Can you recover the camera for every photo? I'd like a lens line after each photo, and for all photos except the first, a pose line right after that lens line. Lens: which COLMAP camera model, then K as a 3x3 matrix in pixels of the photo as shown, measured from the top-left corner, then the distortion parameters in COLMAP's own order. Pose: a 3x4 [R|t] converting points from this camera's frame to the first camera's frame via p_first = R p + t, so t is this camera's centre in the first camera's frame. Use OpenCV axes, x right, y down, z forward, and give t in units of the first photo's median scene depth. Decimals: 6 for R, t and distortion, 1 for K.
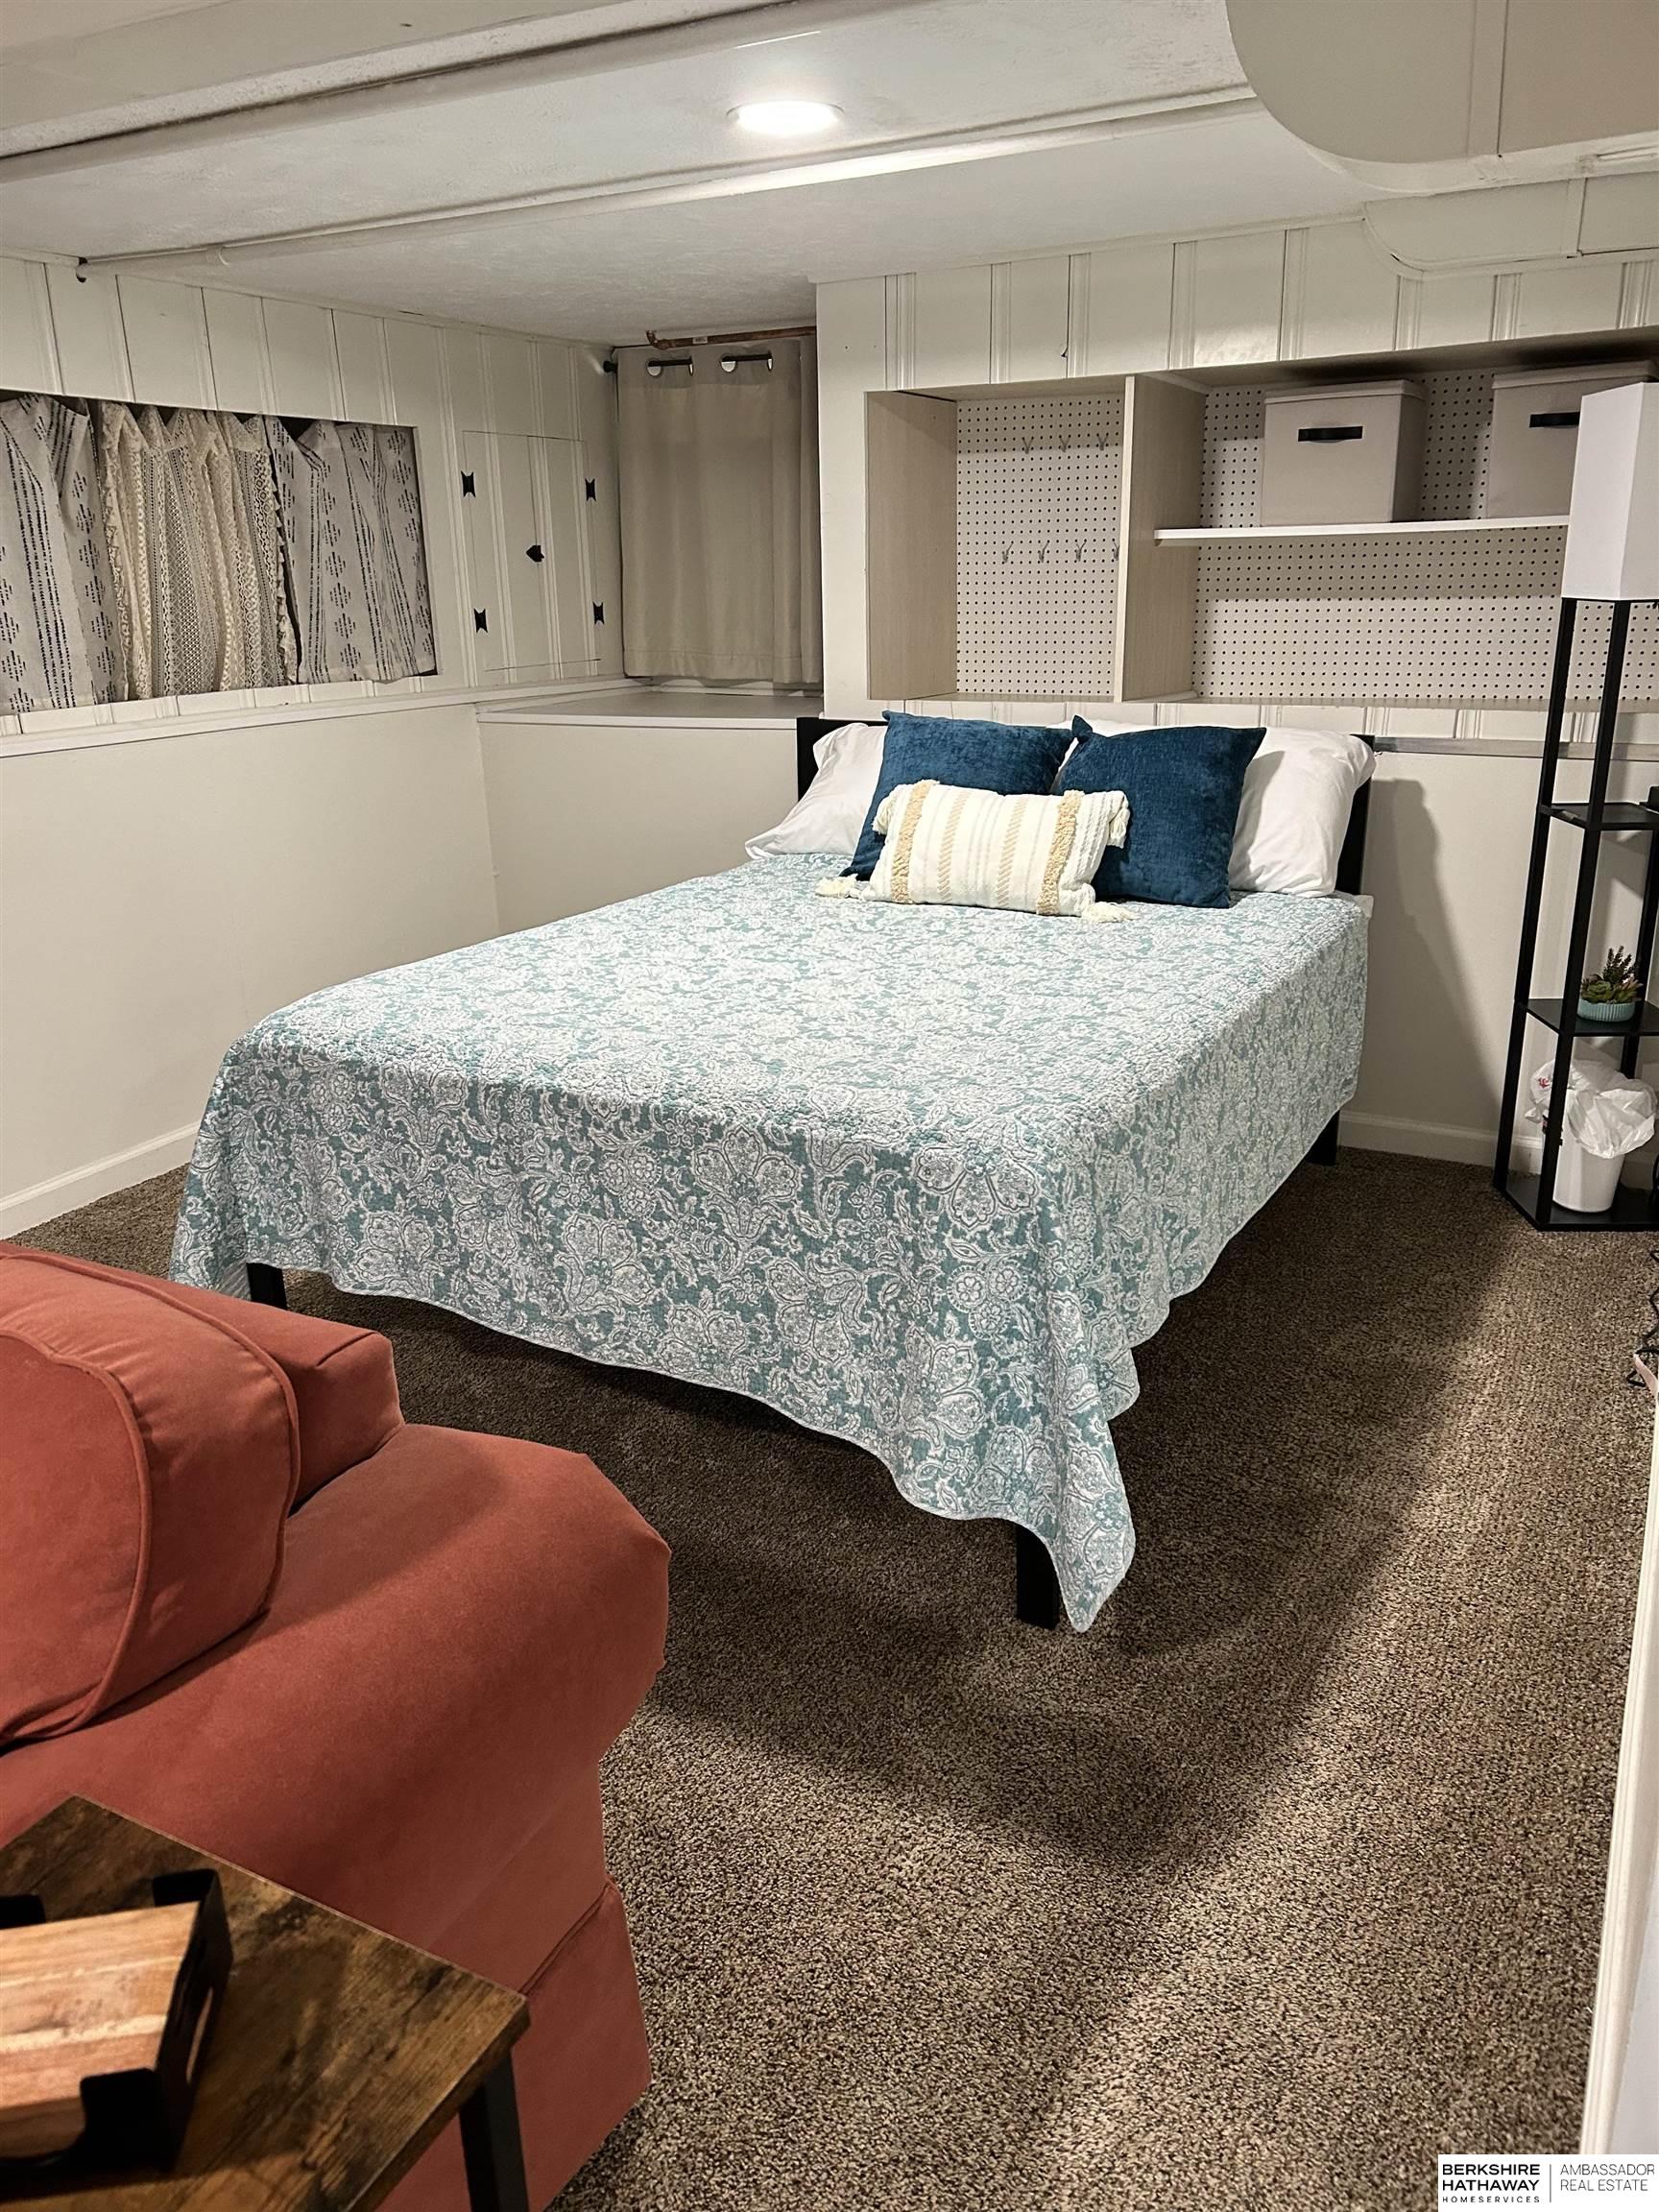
lens RADIAL K [[1682.7, 0, 840.6], [0, 1682.7, 1106.1], [0, 0, 1]] dist [0.081918, -0.097478]
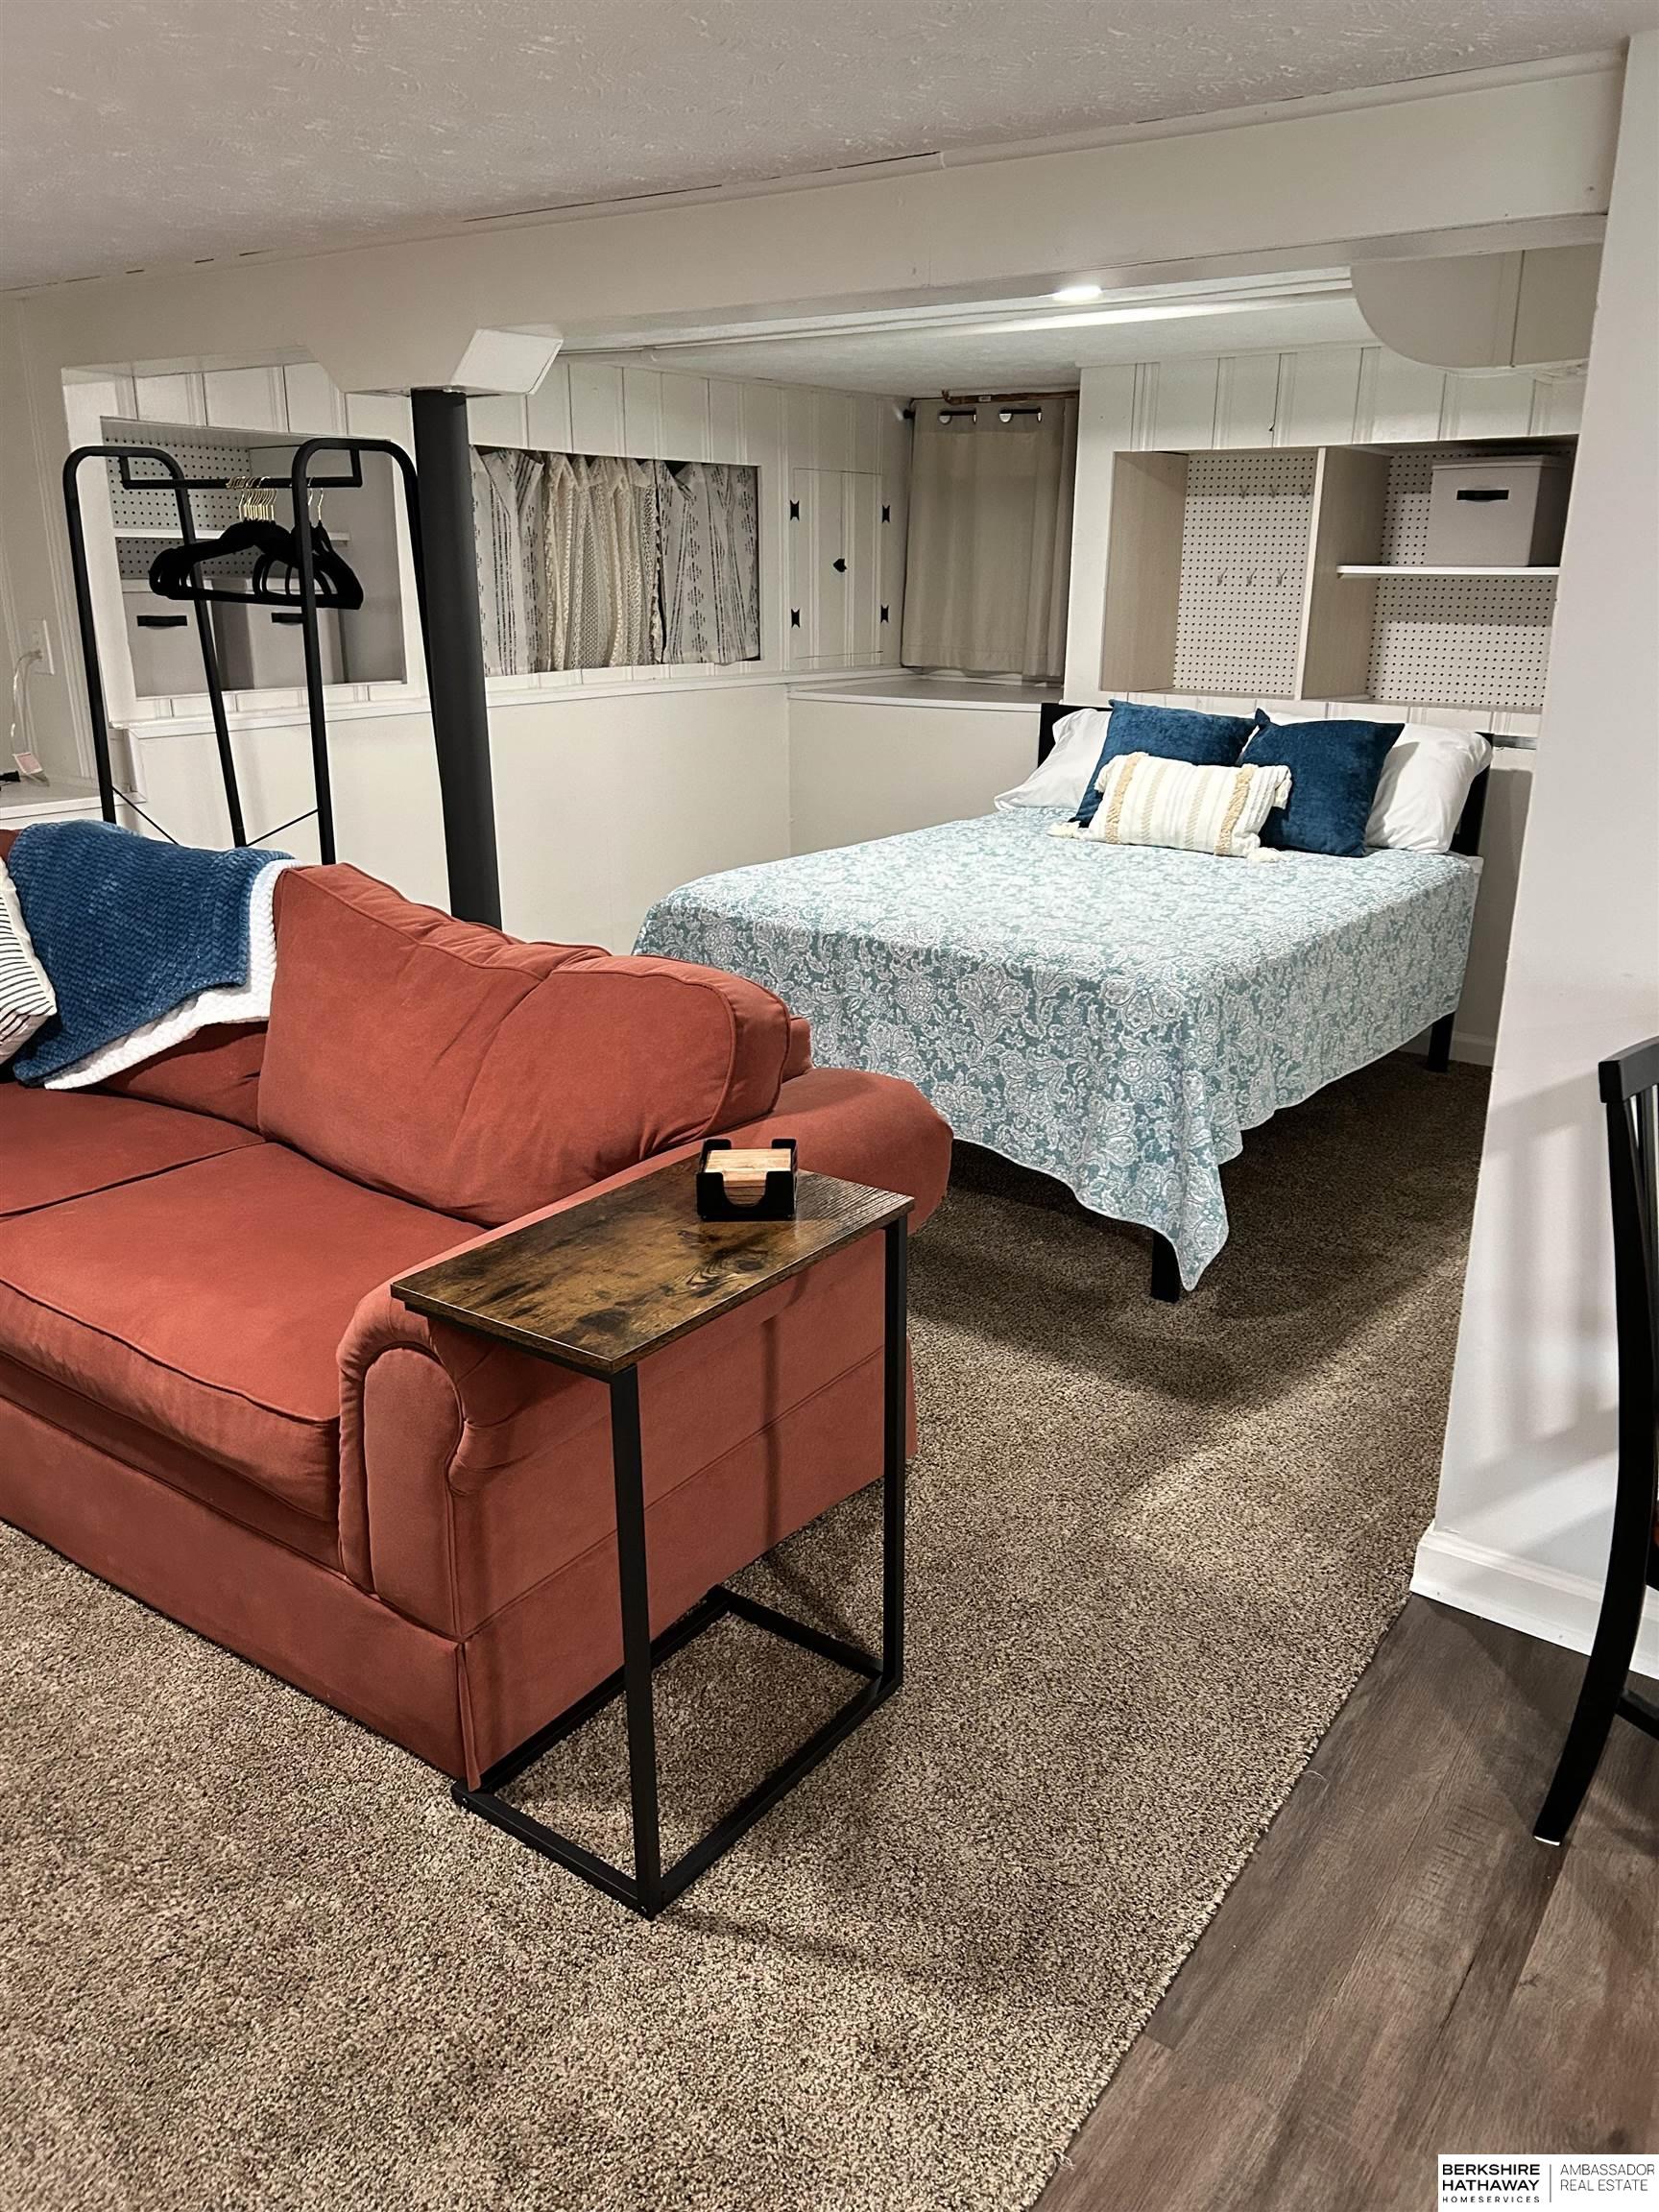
lens RADIAL K [[1682.7, 0, 842.8], [0, 1682.7, 1098.0], [0, 0, 1]] dist [0.081918, -0.097478]
pose [[0.990266, 0.068968, -0.120900, 0.000583], [-0.068743, 0.997616, 0.006033, 0.088065], [0.121028, 0.002336, 0.992646, -0.357370]]
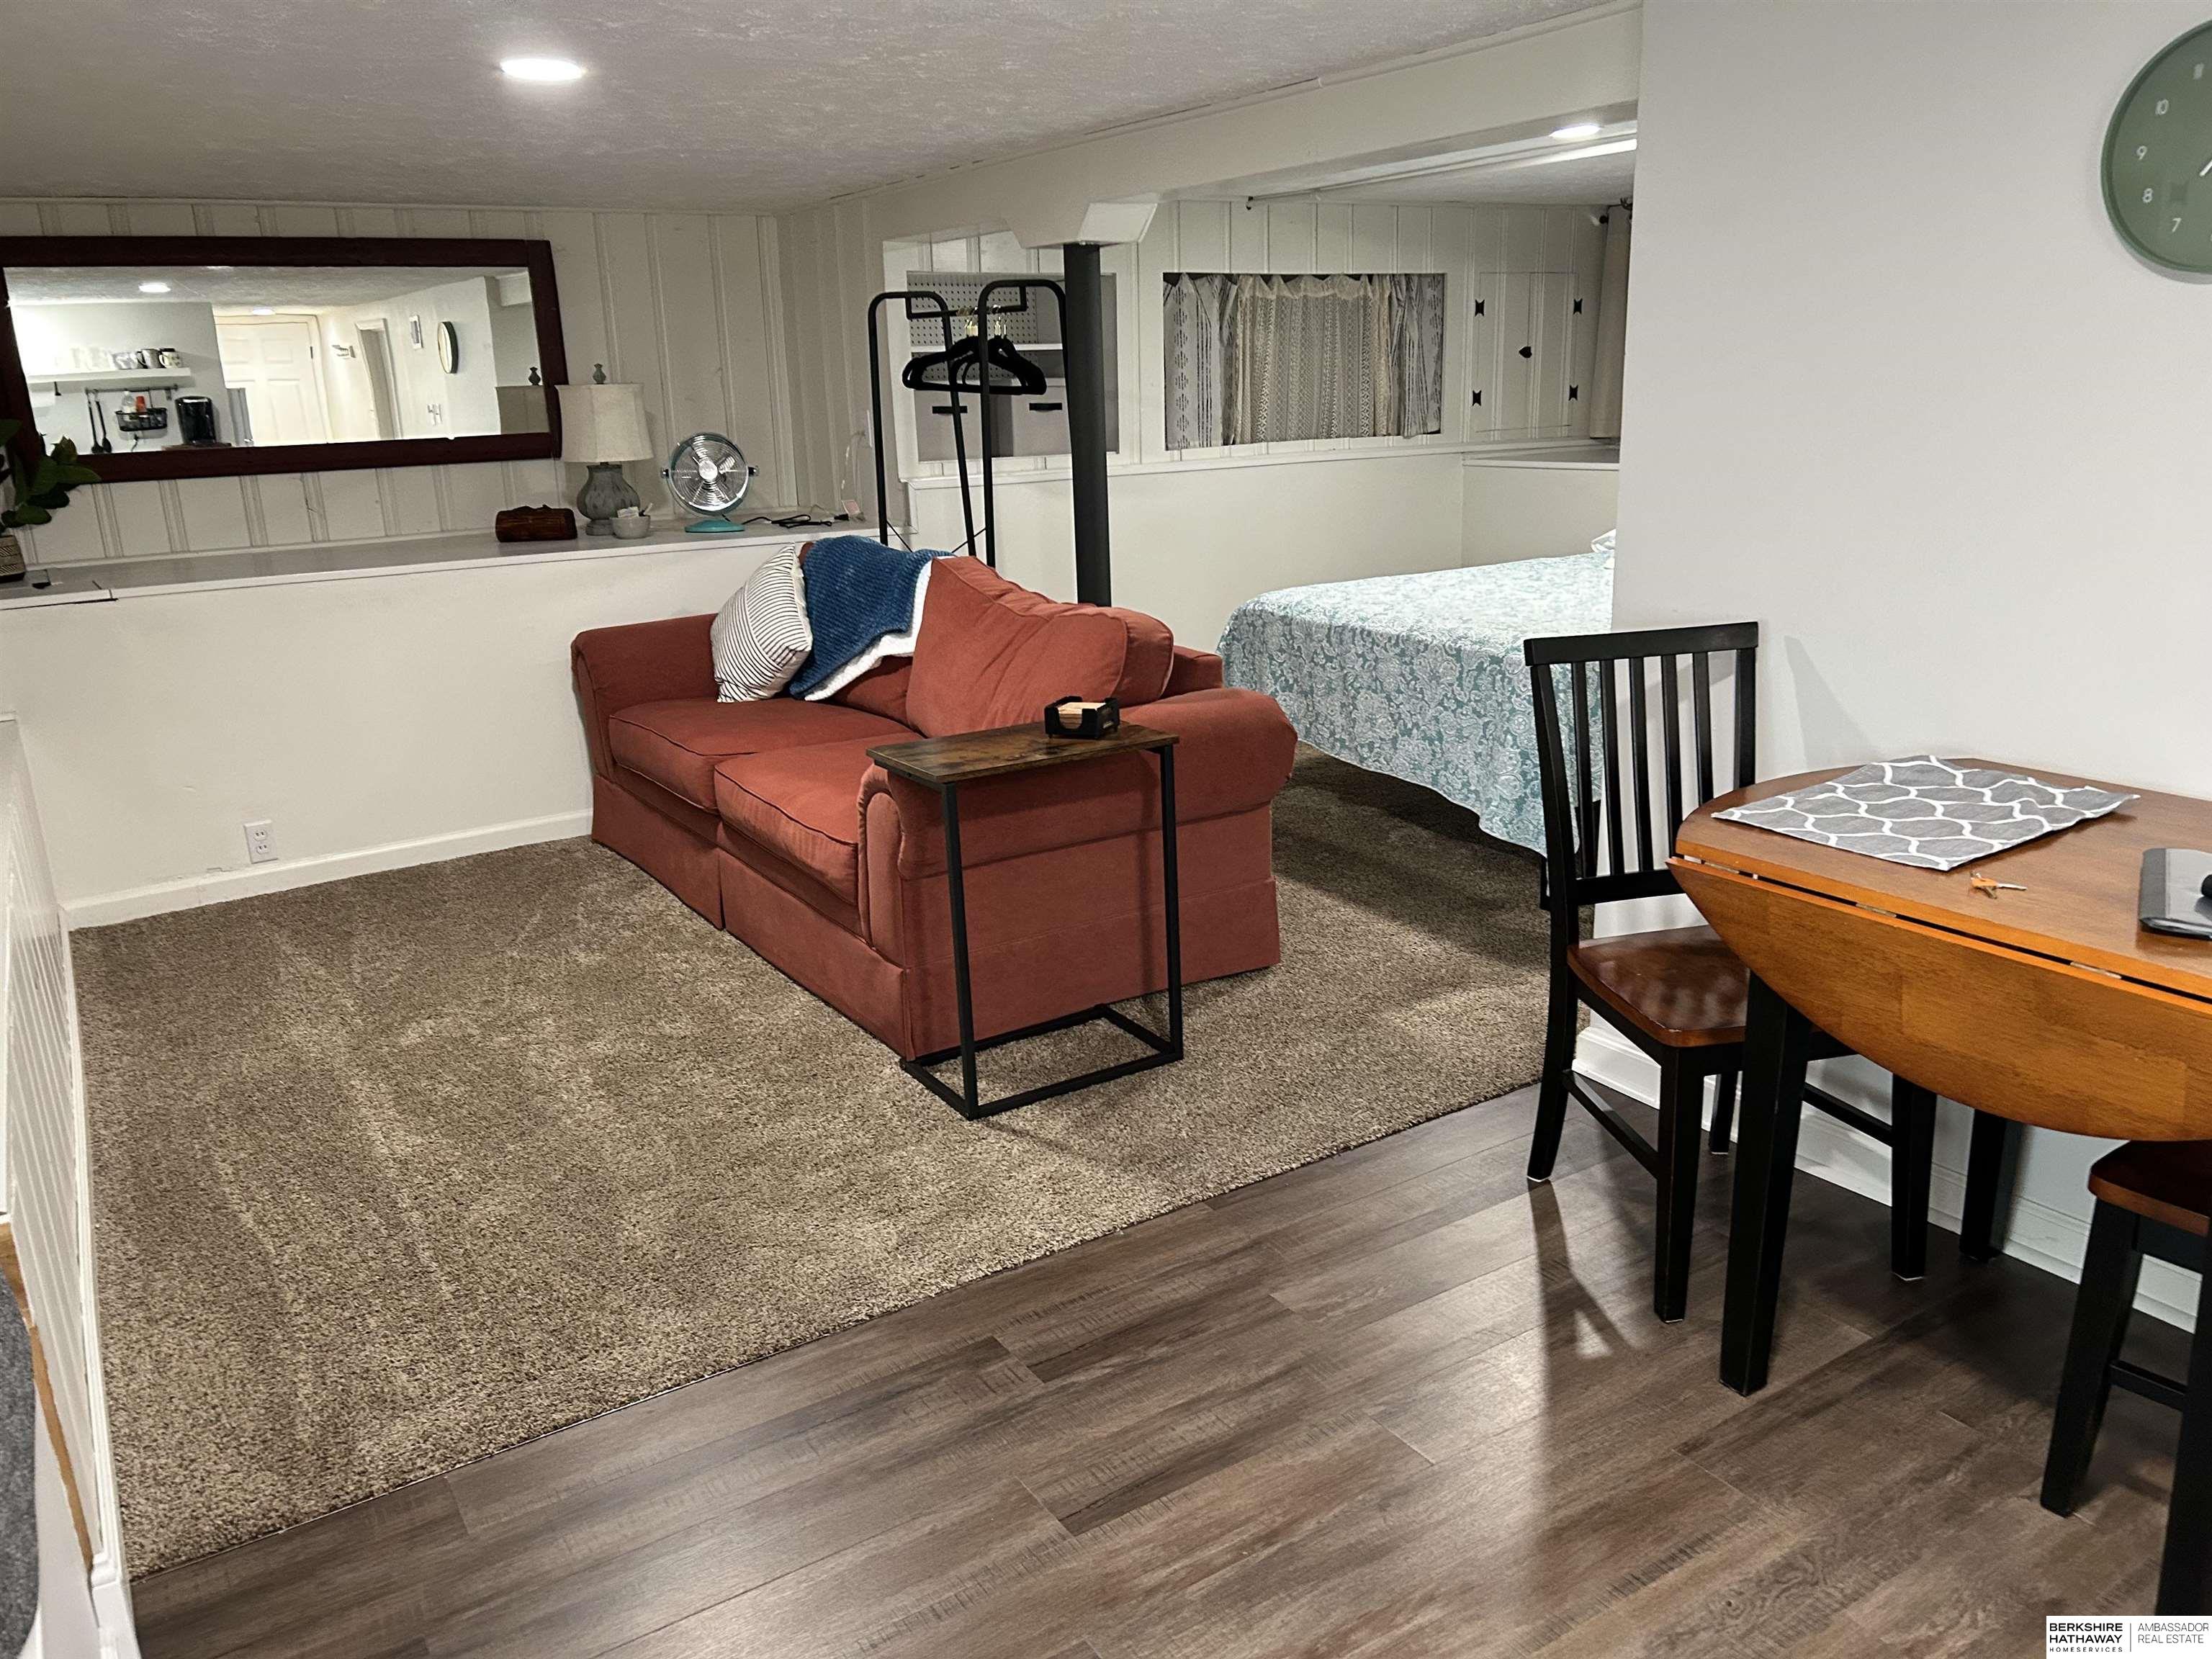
lens RADIAL K [[1682.7, 0, 1106.9], [0, 1682.7, 837.2], [0, 0, 1]] dist [0.081918, -0.097478]
pose [[0.866556, 0.134898, -0.480502, 0.395304], [-0.146825, 0.989079, 0.012887, 0.178077], [0.476993, 0.059382, 0.876899, -0.628843]]
